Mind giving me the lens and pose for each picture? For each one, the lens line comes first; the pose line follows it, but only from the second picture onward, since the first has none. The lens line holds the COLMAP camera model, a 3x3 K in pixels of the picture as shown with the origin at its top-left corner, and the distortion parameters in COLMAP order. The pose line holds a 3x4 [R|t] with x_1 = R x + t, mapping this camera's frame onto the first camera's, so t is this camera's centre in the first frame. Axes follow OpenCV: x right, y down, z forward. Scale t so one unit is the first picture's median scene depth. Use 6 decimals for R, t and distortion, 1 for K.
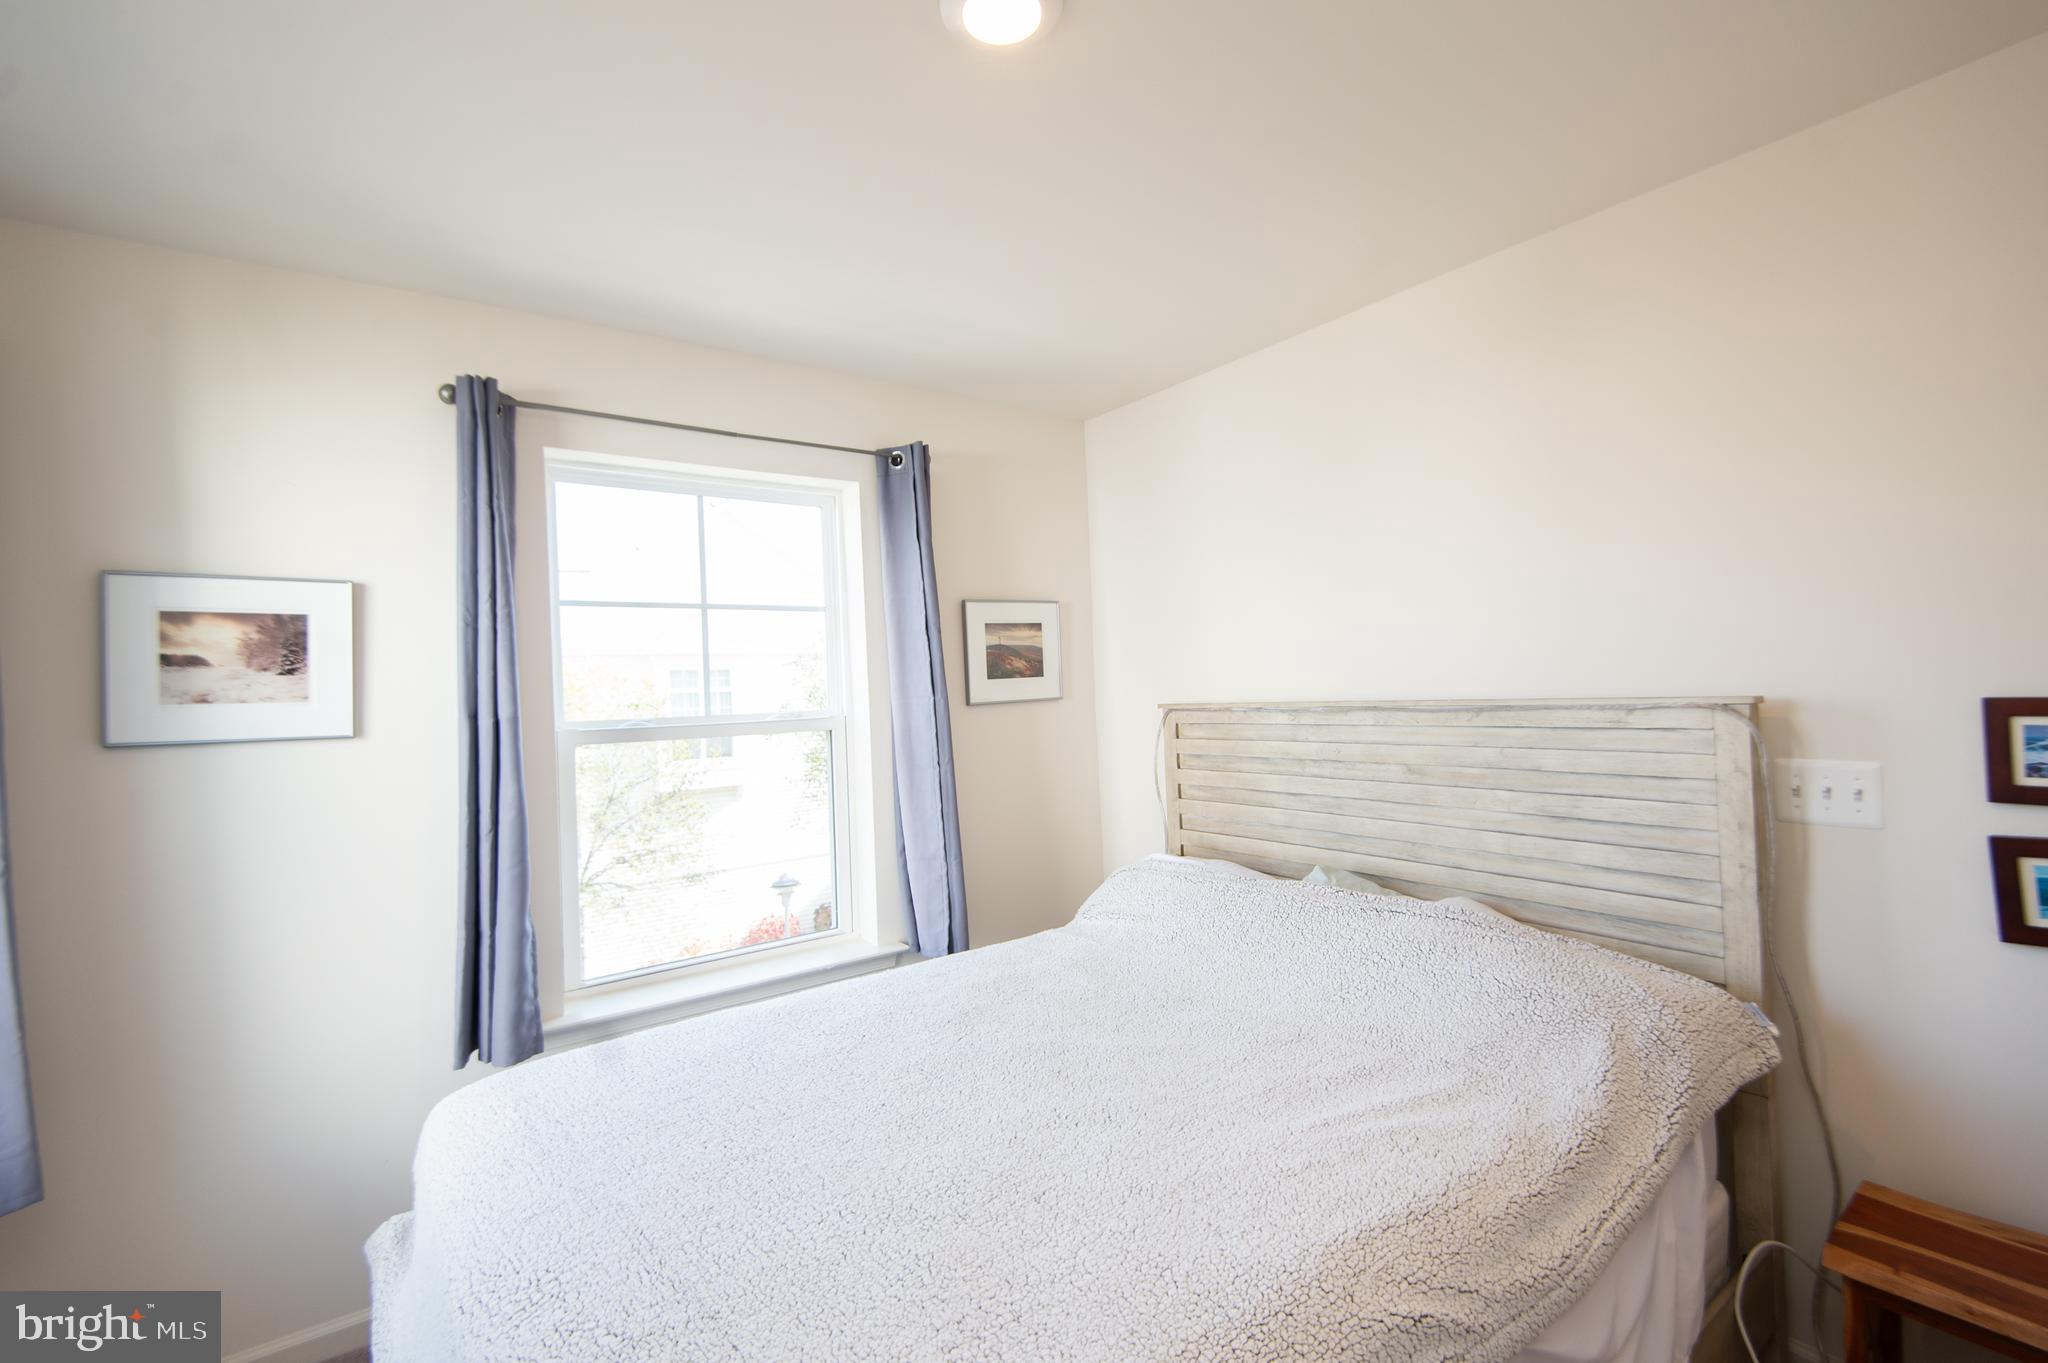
lens RADIAL K [[912.5, 0, 1037.9], [0, 912.5, 670.8], [0, 0, 1]] dist [0.029867, -0.006123]
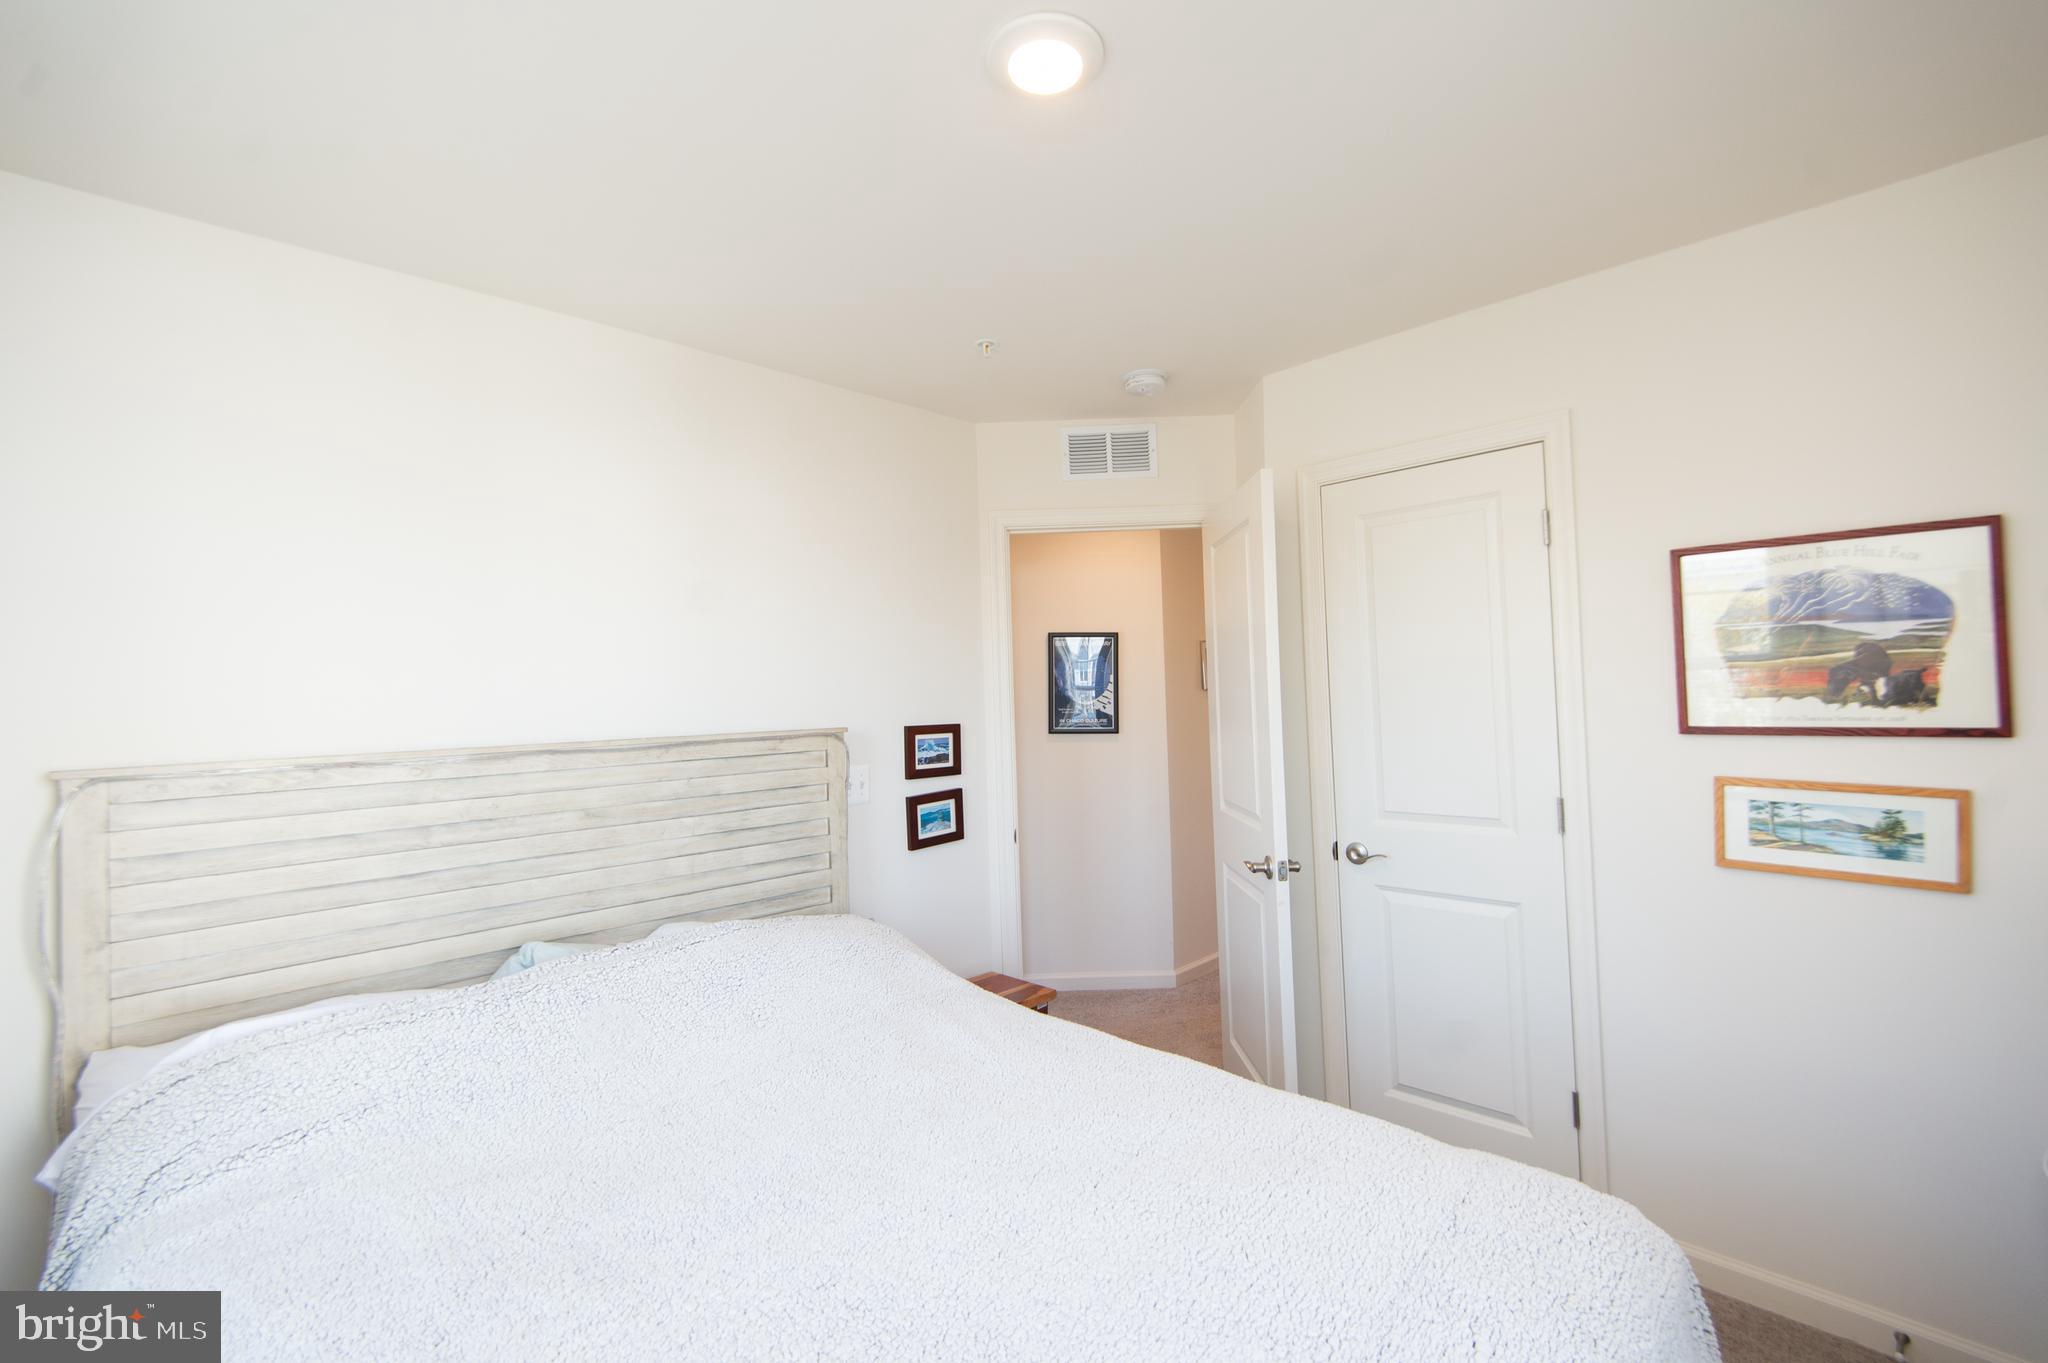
lens RADIAL K [[912.5, 0, 1024.2], [0, 912.5, 682.1], [0, 0, 1]] dist [0.029867, -0.006123]
pose [[-0.141528, 0.056057, 0.988346, -0.624009], [0.016606, 0.998389, -0.054248, 0.031152], [-0.989795, 0.008735, -0.142231, 0.708461]]
